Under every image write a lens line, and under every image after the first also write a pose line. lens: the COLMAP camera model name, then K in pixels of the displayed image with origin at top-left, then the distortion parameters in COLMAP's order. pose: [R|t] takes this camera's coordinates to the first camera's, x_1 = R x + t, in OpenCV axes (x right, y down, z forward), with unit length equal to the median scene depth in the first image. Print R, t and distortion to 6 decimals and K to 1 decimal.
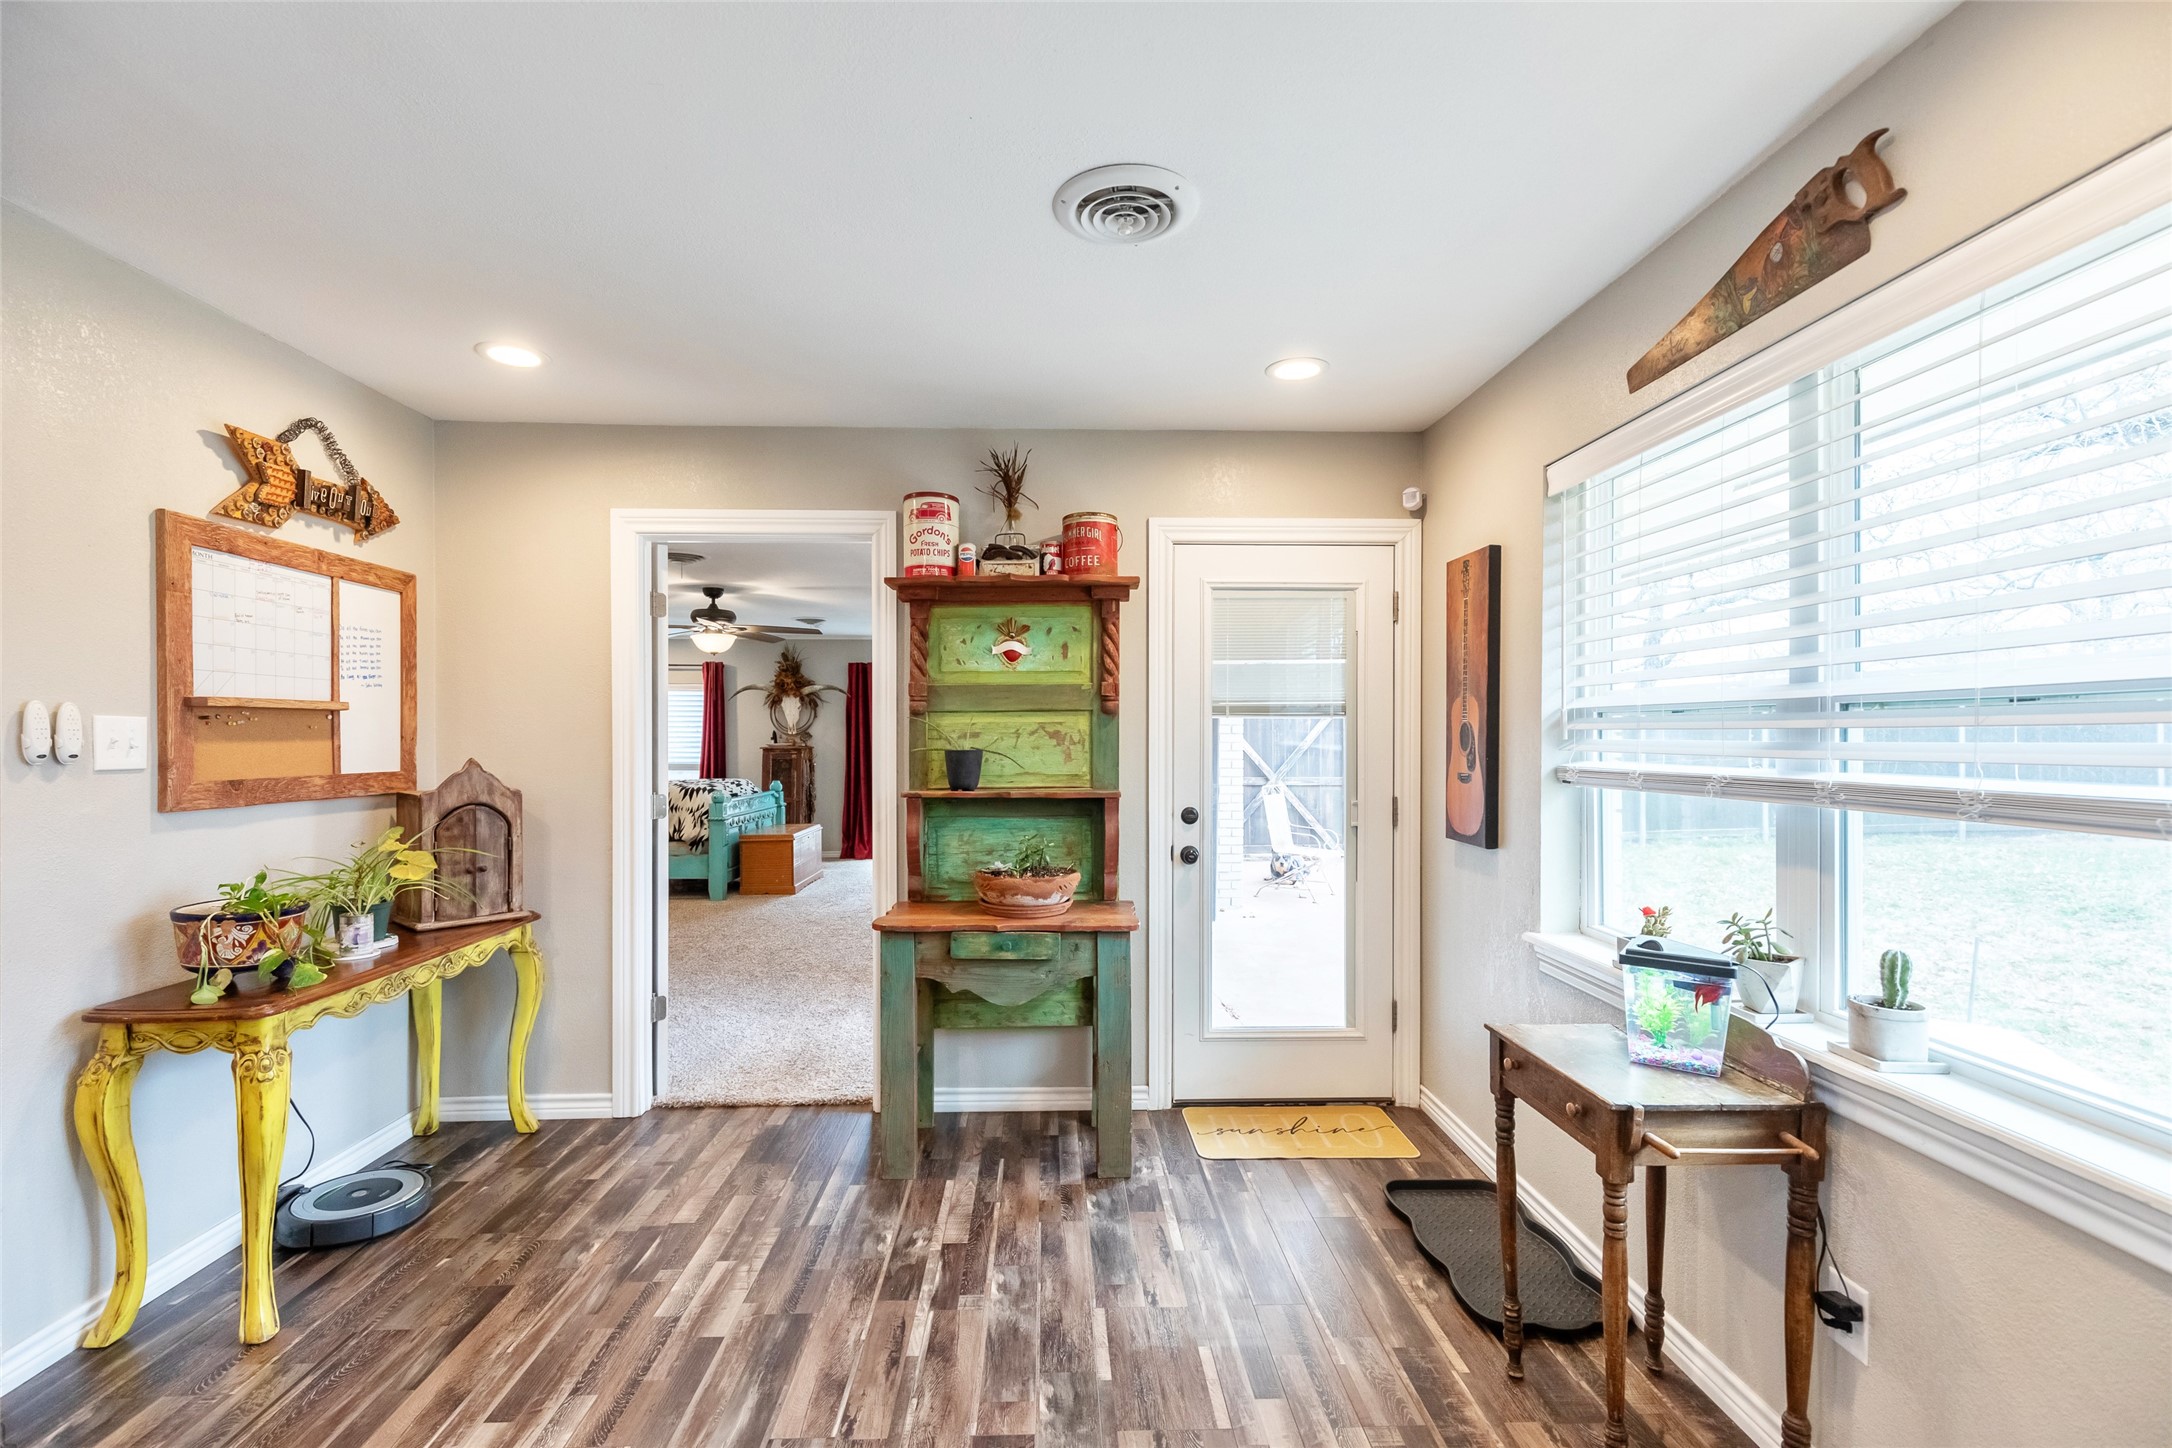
lens RADIAL K [[984.2, 0, 1067.8], [0, 984.2, 738.0], [0, 0, 1]] dist [0.008051, -0.001776]
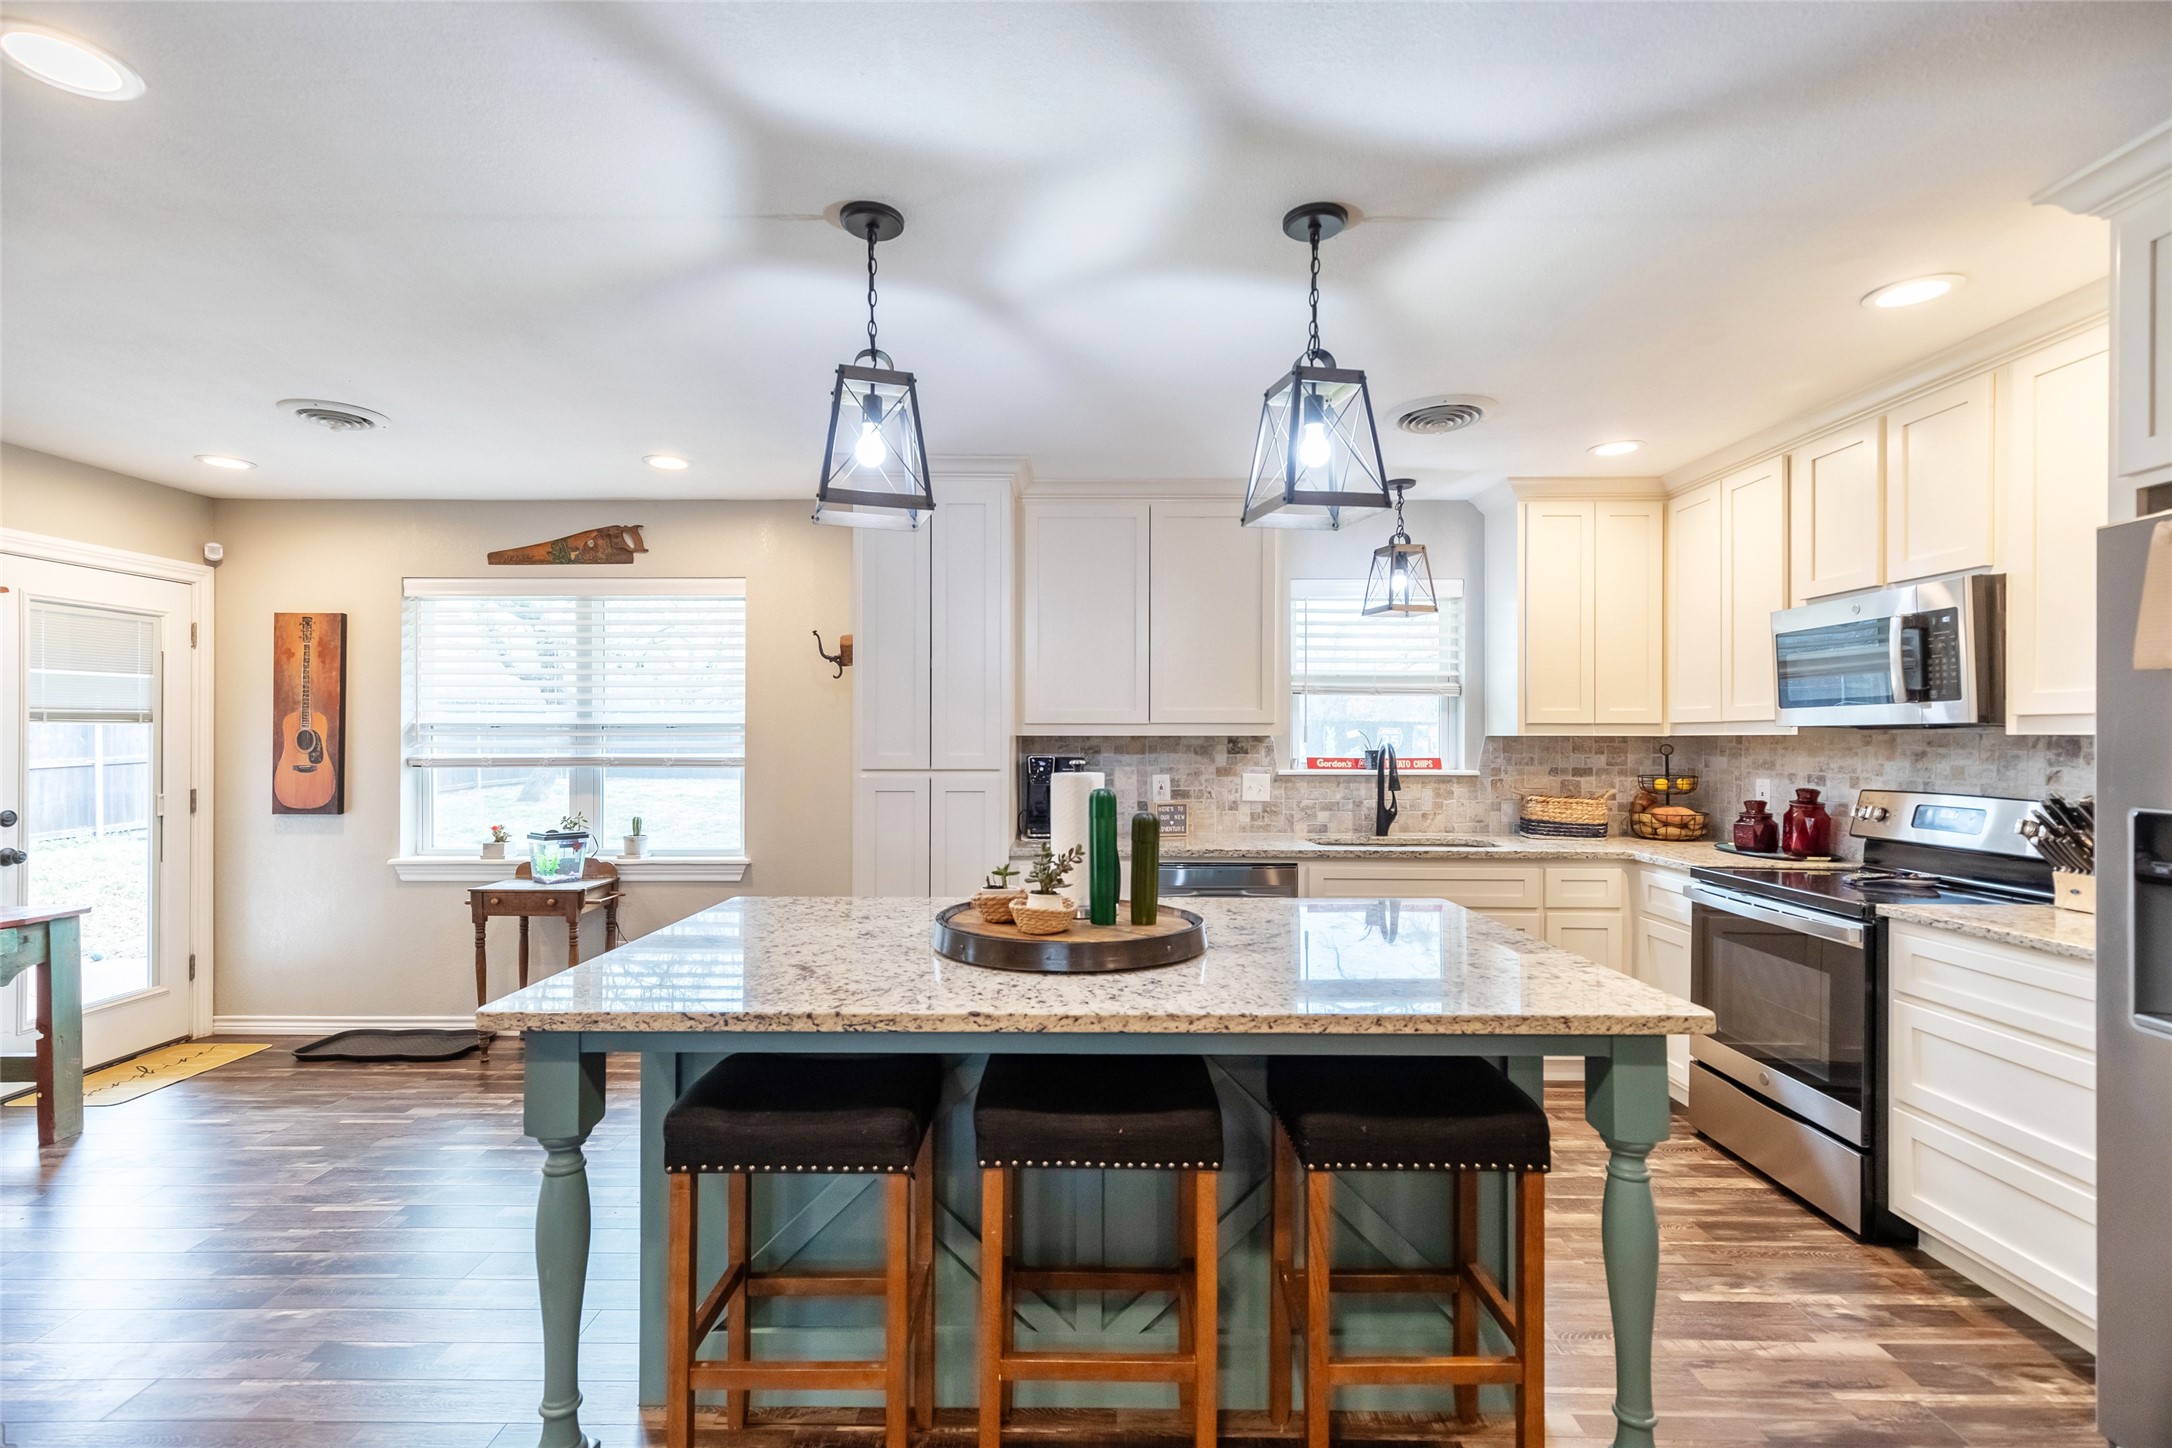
lens RADIAL K [[984.2, 0, 1079.6], [0, 984.2, 735.1], [0, 0, 1]] dist [0.008051, -0.001776]
pose [[0.040892, -0.002306, 0.999161, -0.965421], [0.001984, 0.999996, 0.002227, -0.009027], [-0.999162, 0.001891, 0.040896, -0.180945]]
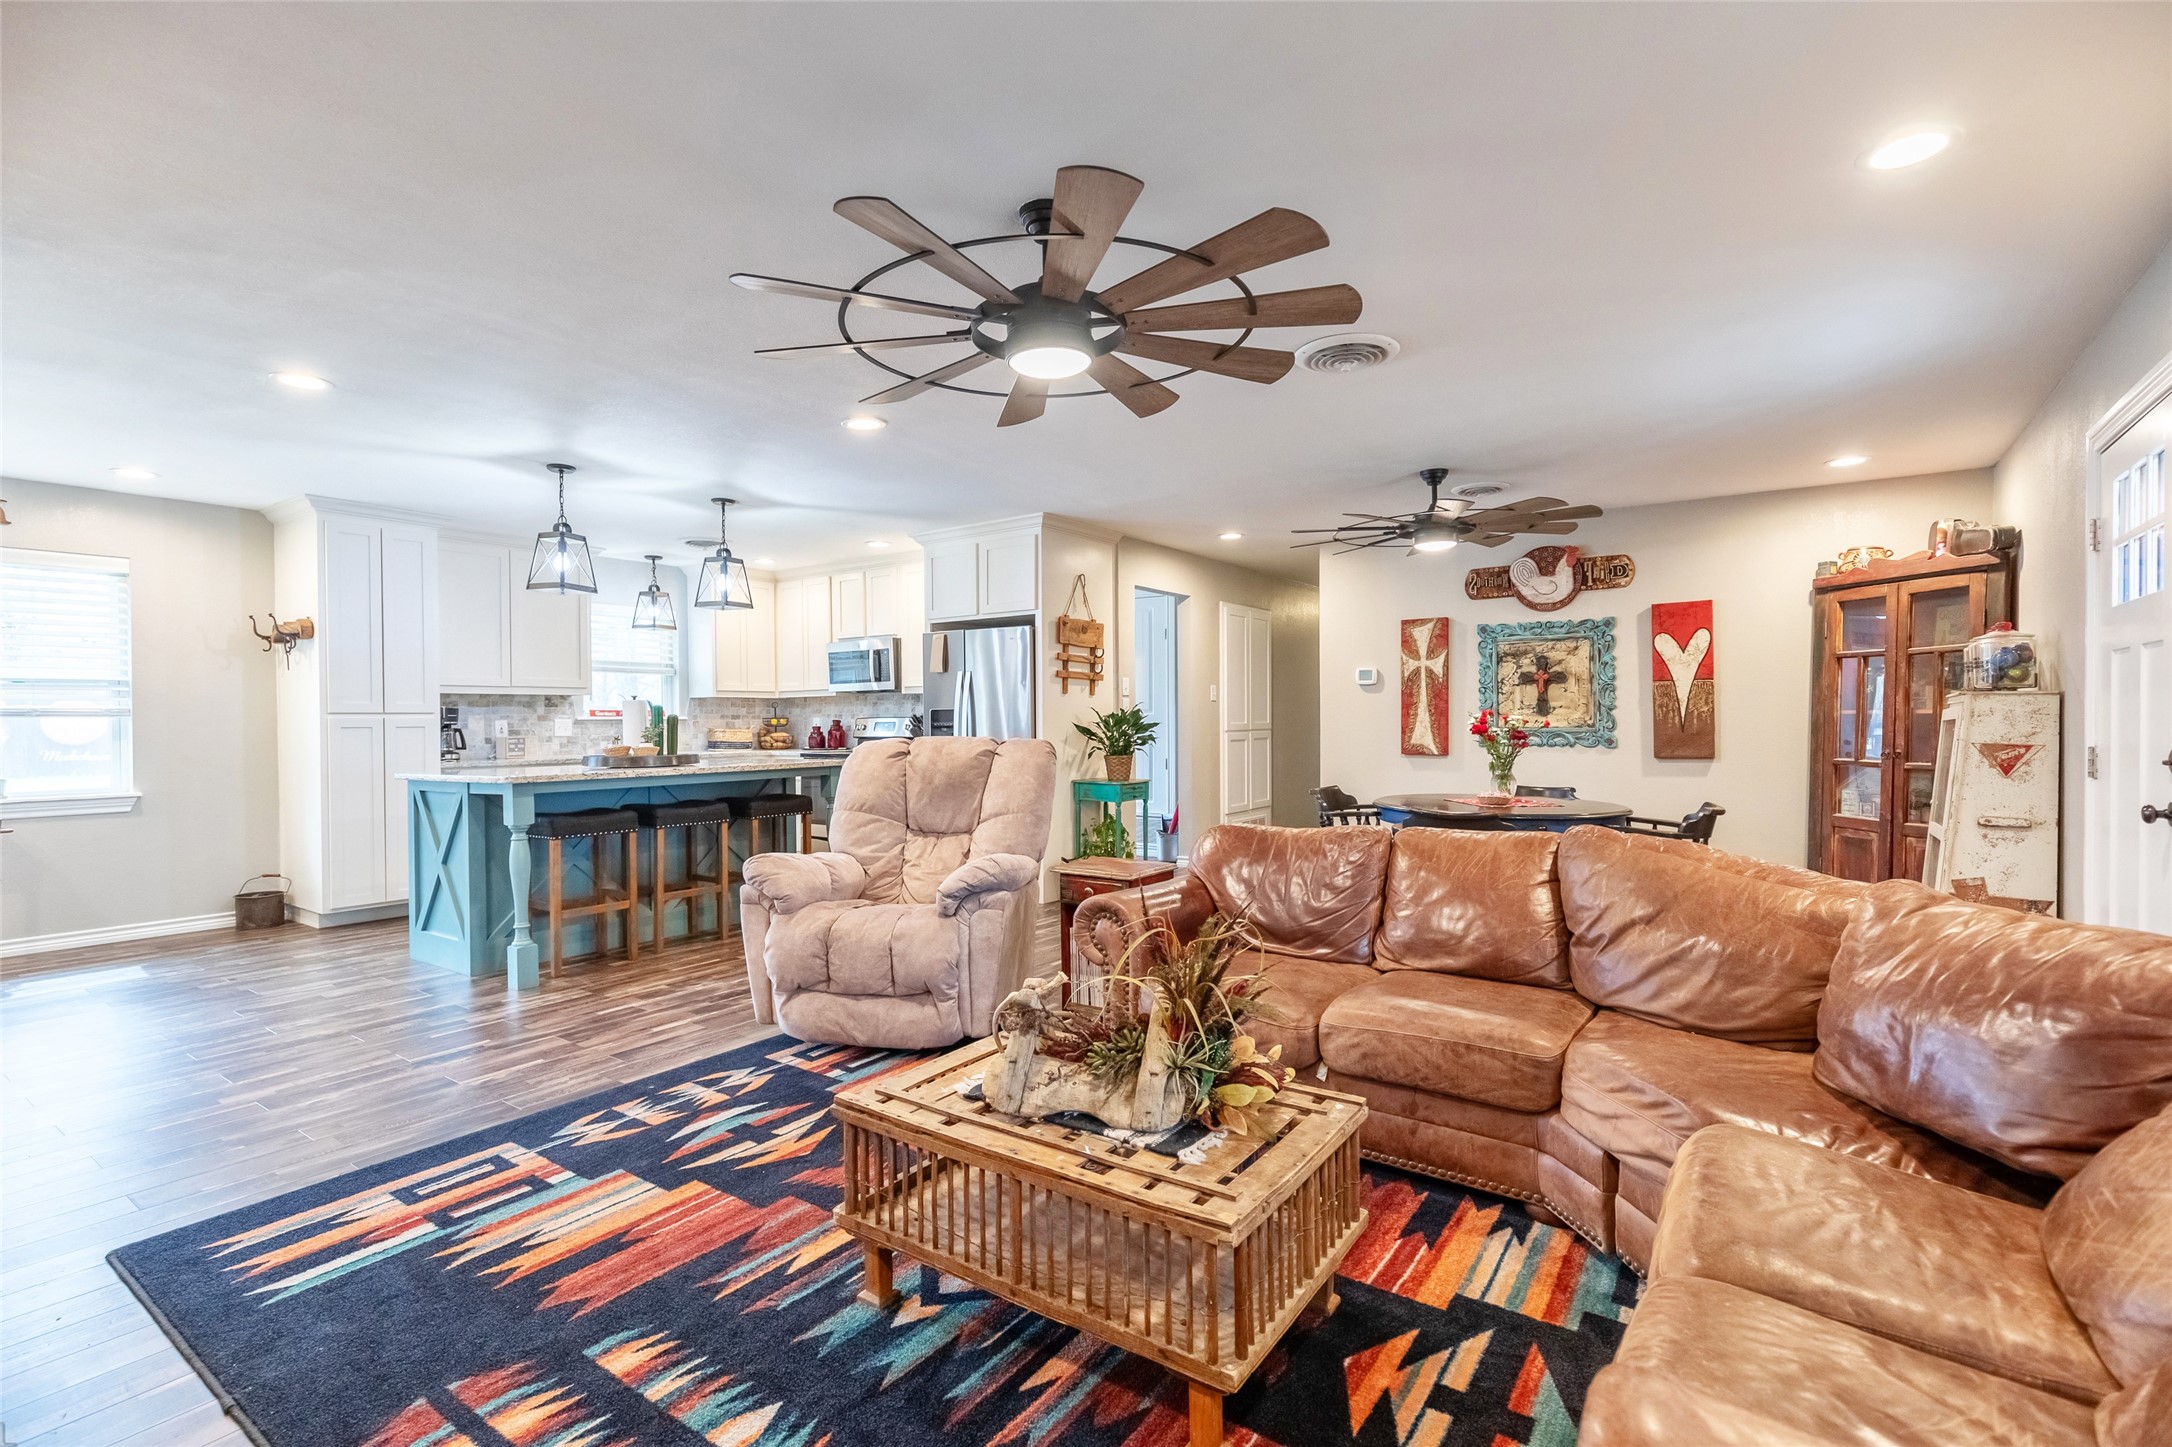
lens RADIAL K [[984.2, 0, 1079.7], [0, 984.2, 727.9], [0, 0, 1]] dist [0.008051, -0.001776]
pose [[-0.789881, -0.002397, 0.613255, -1.911868], [0.007594, 0.999877, 0.013689, 0.047754], [-0.613213, 0.015470, -0.789766, 0.700058]]
